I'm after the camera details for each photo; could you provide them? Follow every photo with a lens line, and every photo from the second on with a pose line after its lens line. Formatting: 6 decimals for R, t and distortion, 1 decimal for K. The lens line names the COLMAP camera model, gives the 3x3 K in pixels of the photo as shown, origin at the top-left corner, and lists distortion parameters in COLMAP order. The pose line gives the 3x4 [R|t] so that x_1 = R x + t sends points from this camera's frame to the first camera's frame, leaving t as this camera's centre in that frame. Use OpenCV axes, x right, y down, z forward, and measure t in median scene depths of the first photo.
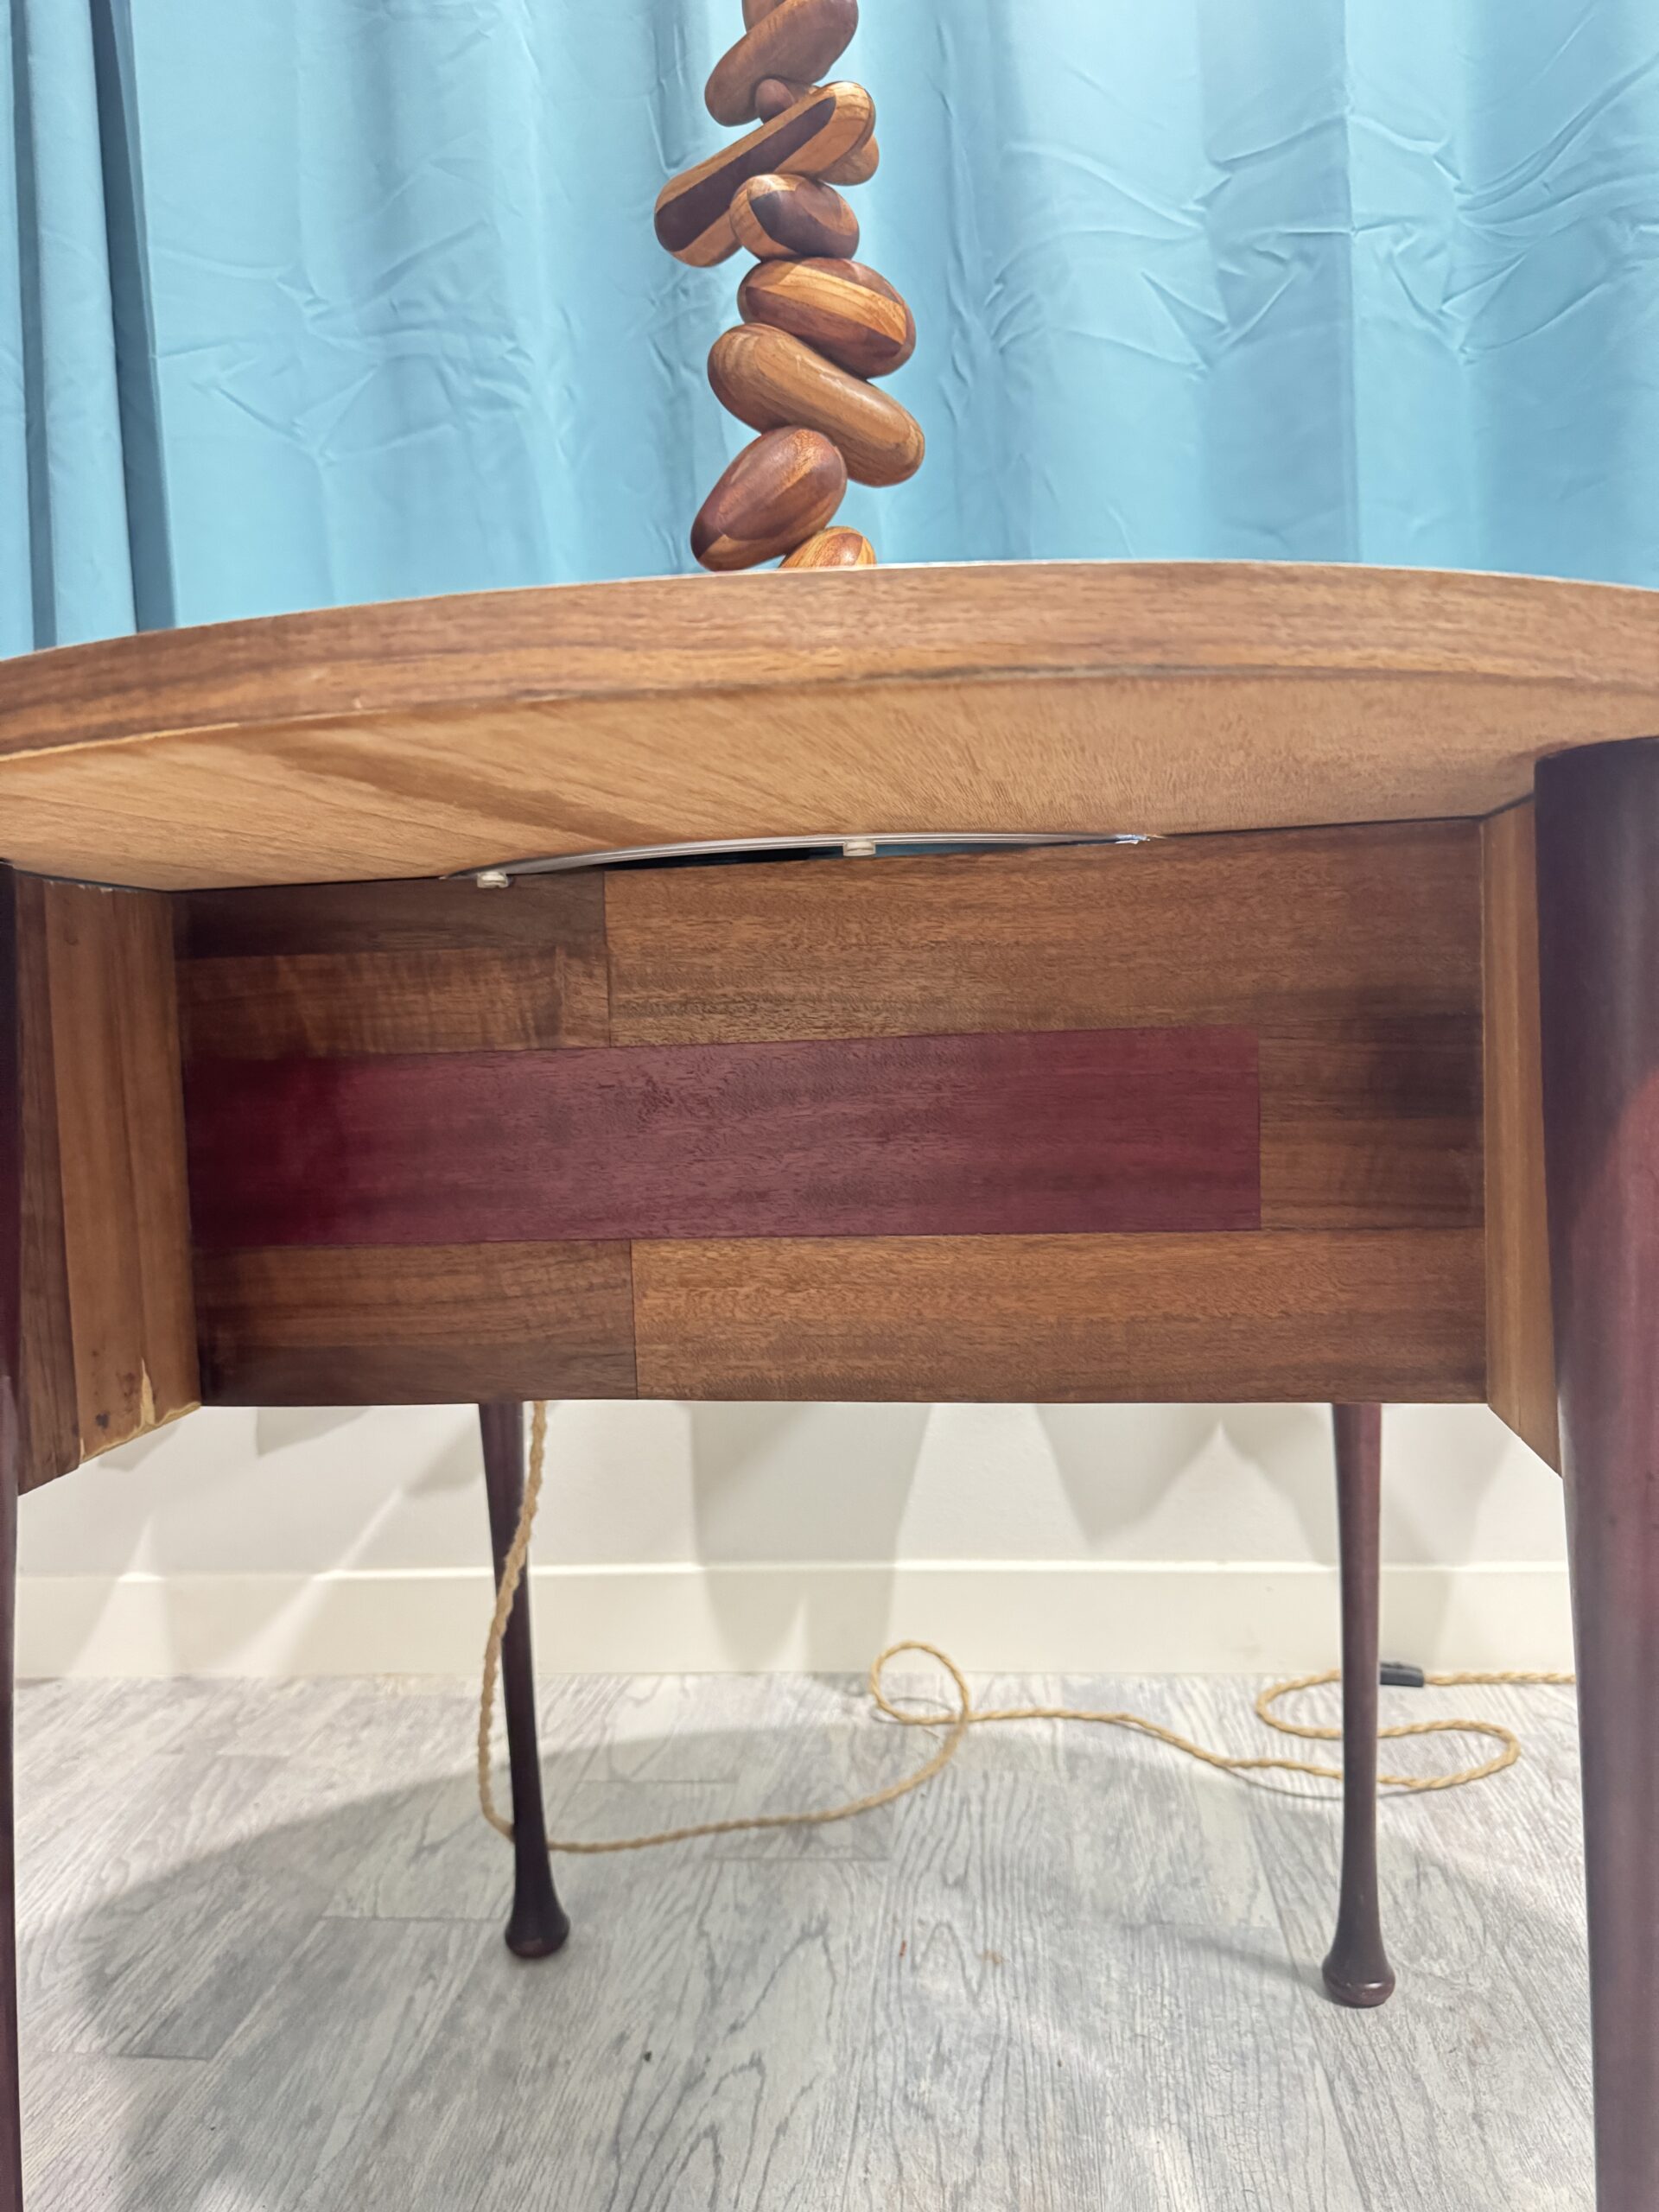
lens RADIAL K [[1585.4, 0, 821.9], [0, 1585.4, 1113.6], [0, 0, 1]] dist [0.003207, -0.023408]
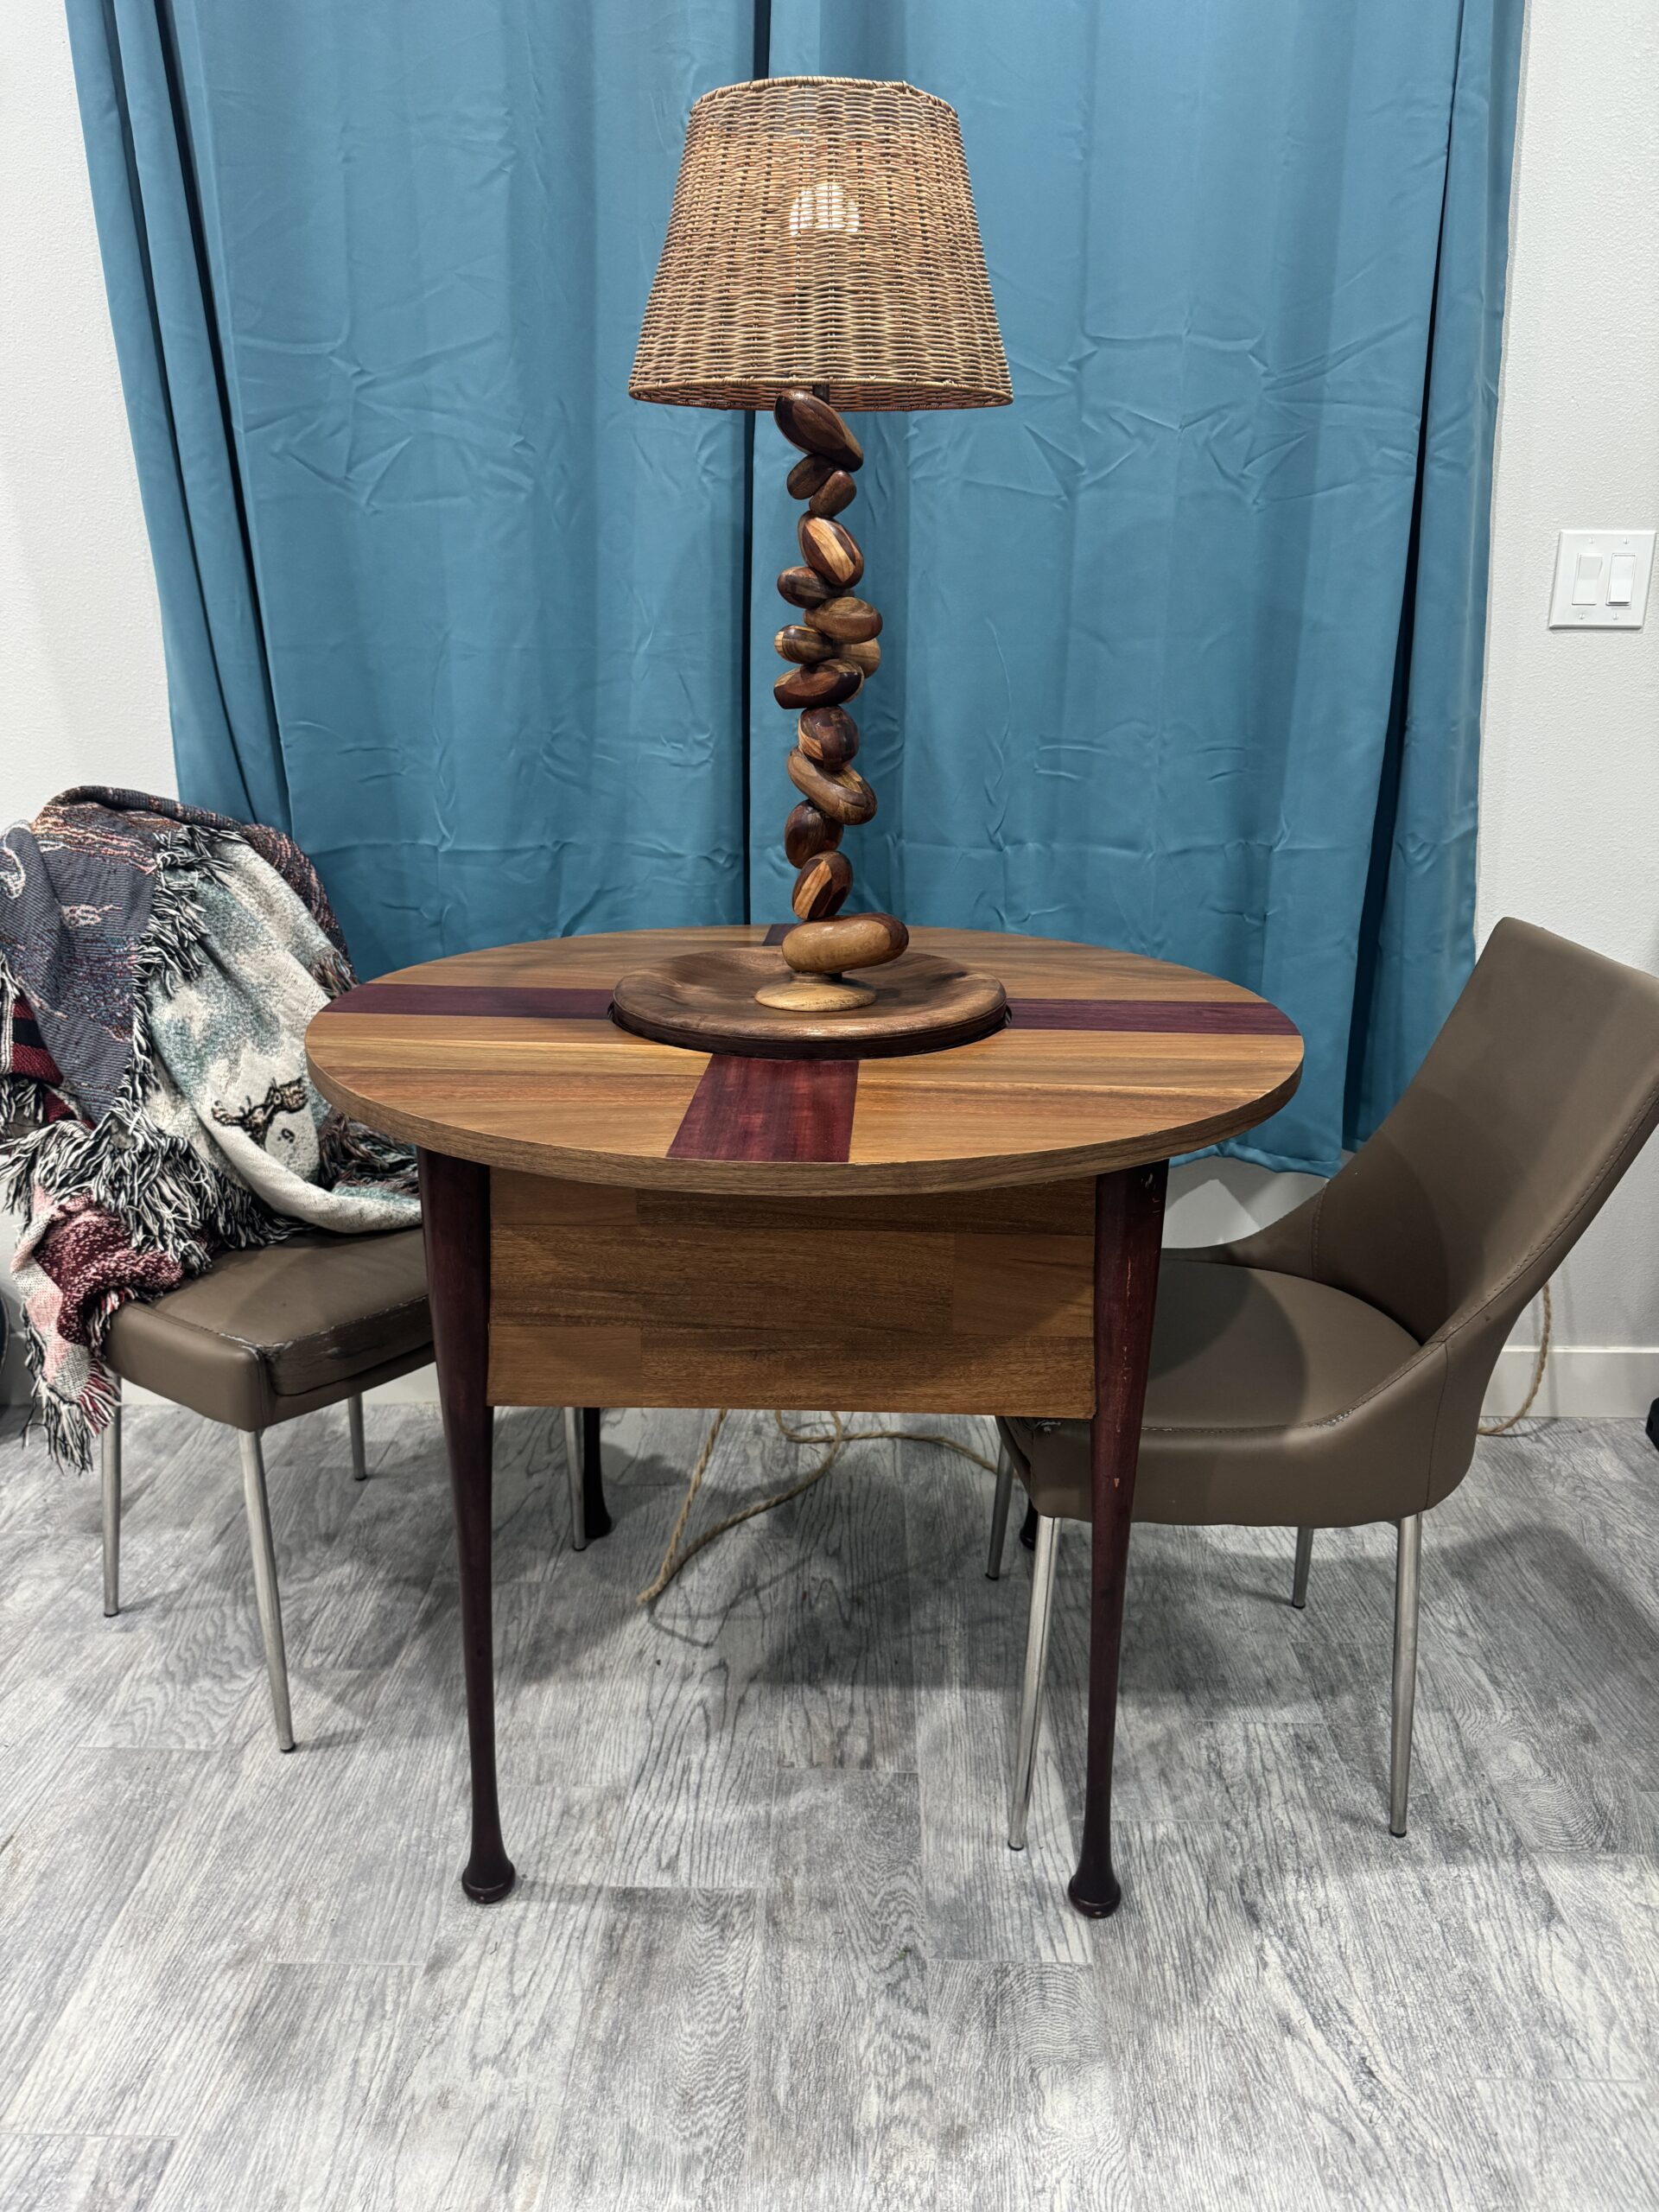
lens RADIAL K [[1585.4, 0, 837.4], [0, 1585.4, 1105.2], [0, 0, 1]] dist [0.003207, -0.023408]
pose [[0.993315, 0.020903, 0.113524, -0.103961], [-0.046973, 0.971554, 0.232111, -0.332209], [-0.105443, -0.235892, 0.966042, -0.448194]]
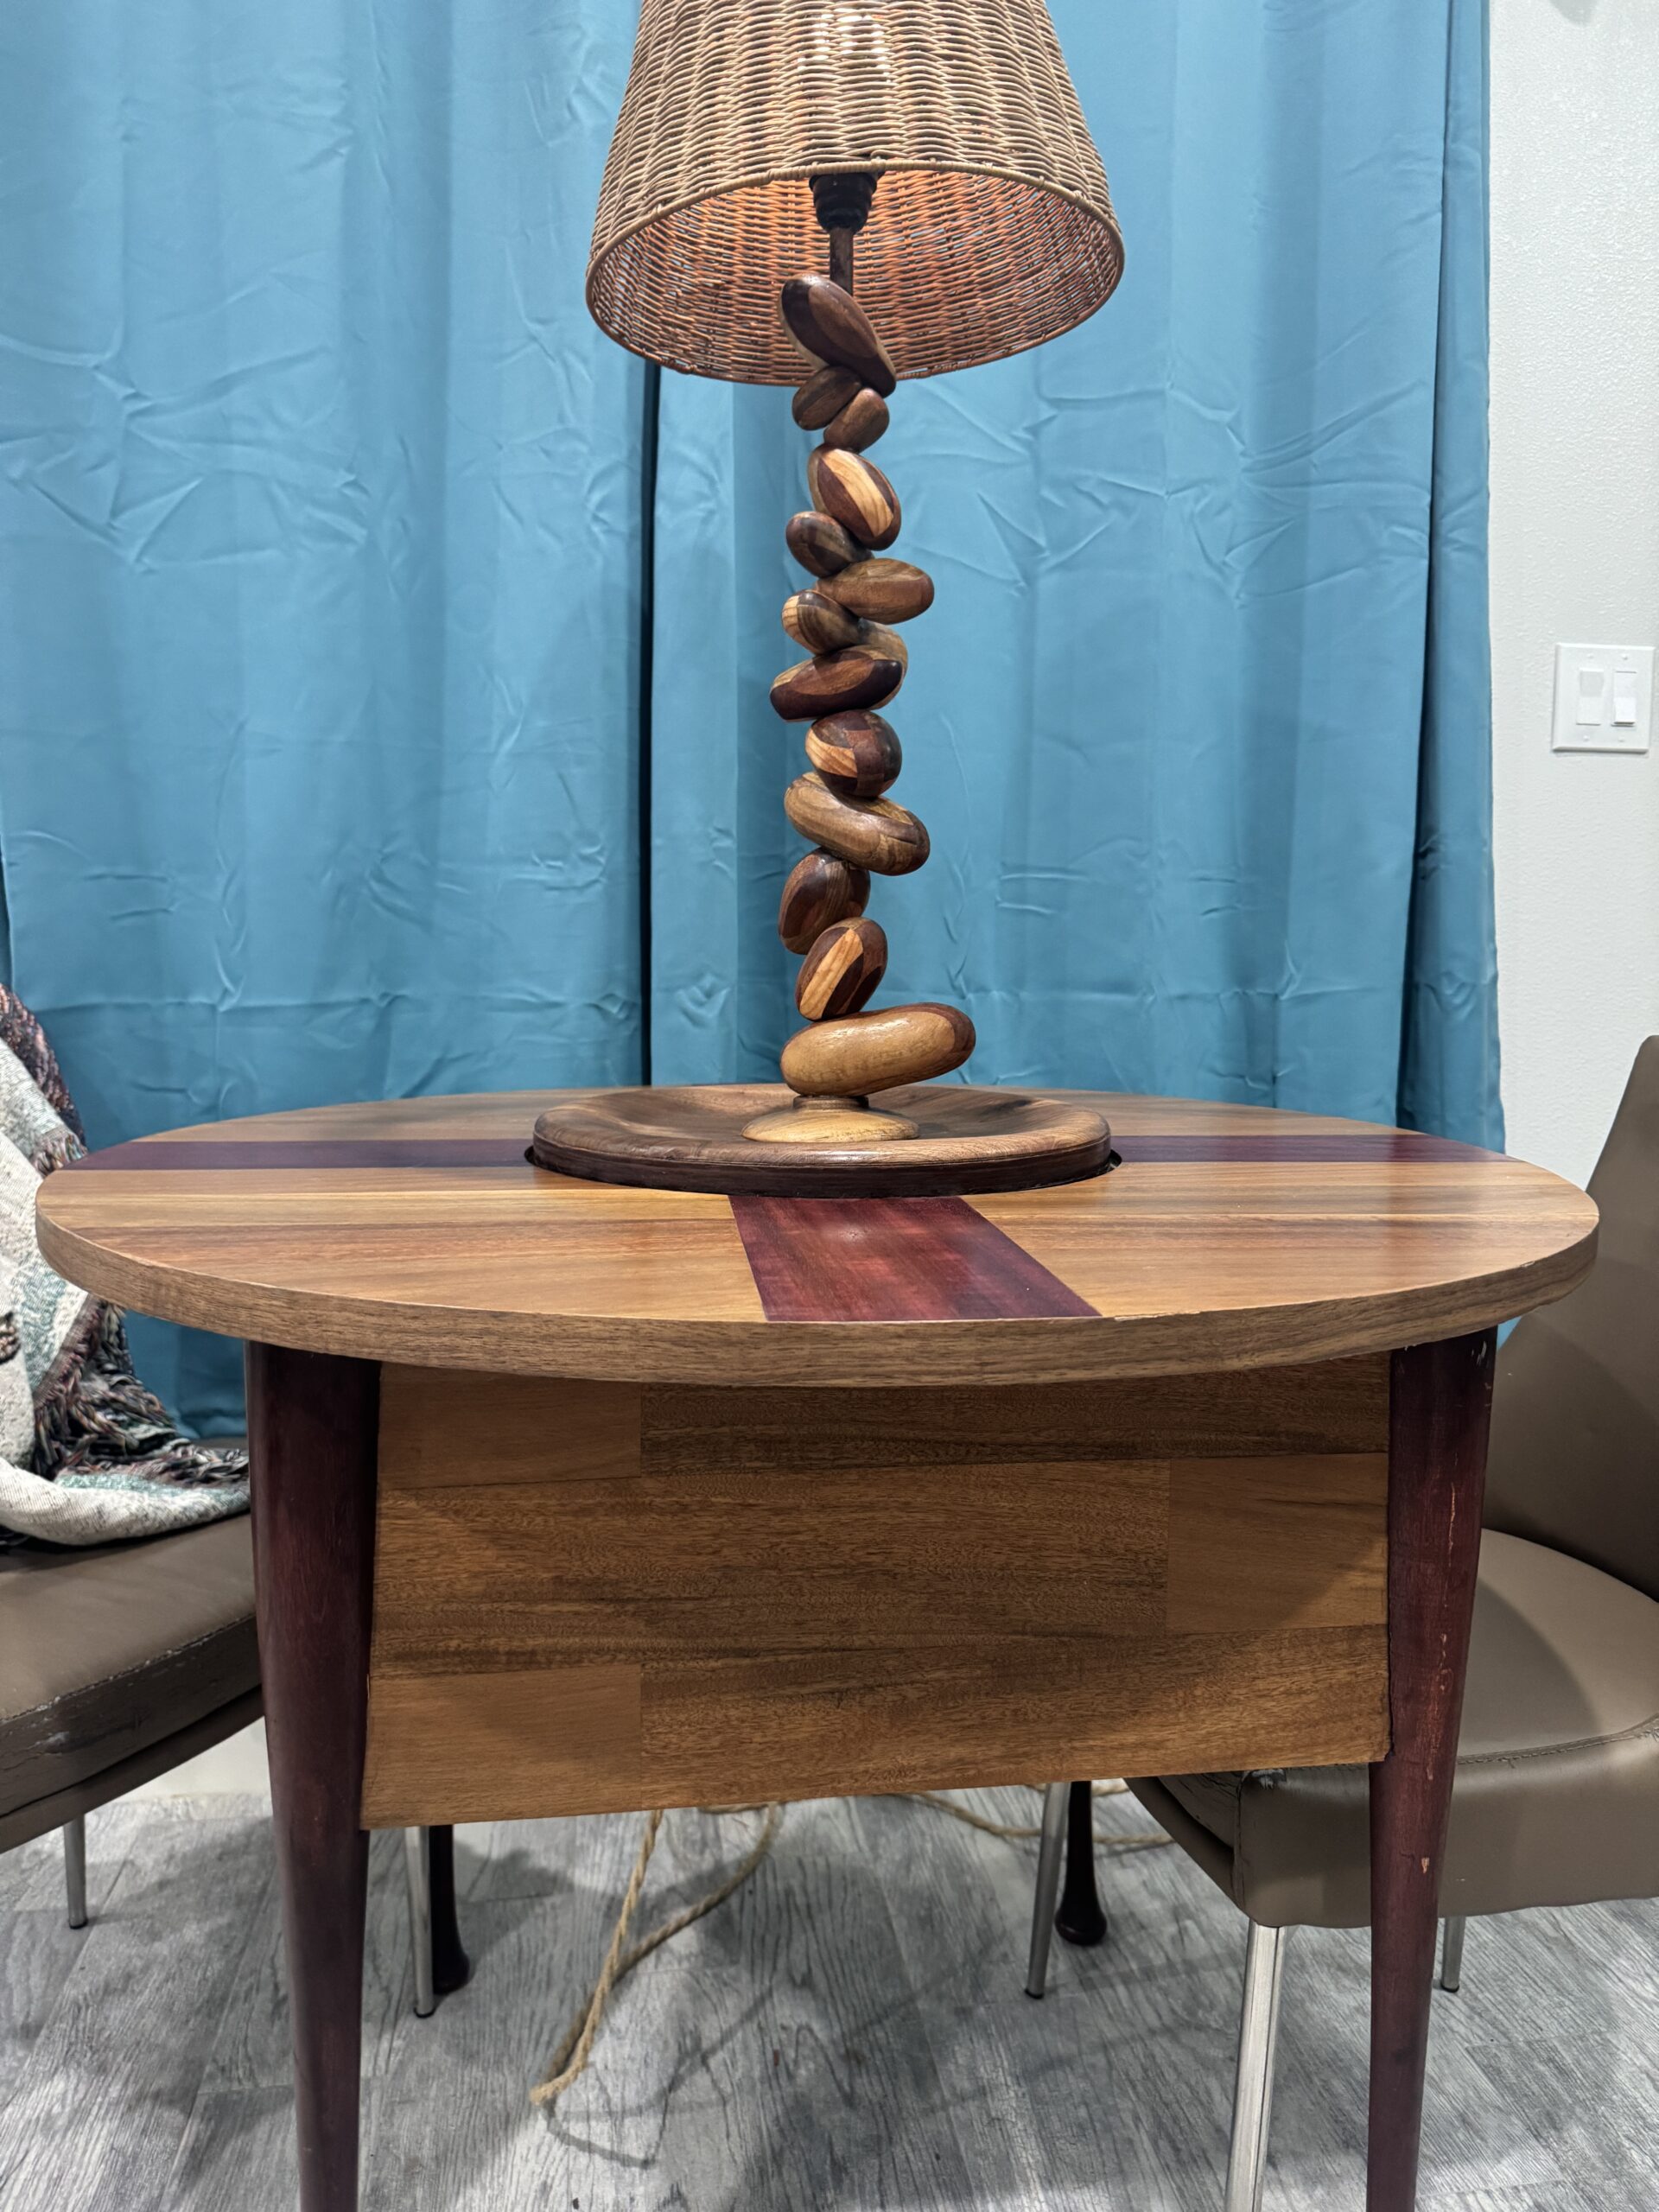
lens RADIAL K [[1585.4, 0, 843.8], [0, 1585.4, 1101.8], [0, 0, 1]] dist [0.003207, -0.023408]
pose [[0.961776, 0.023318, 0.272844, -0.205334], [-0.036194, 0.998451, 0.042254, -0.182976], [-0.271436, -0.050514, 0.961130, -0.052966]]
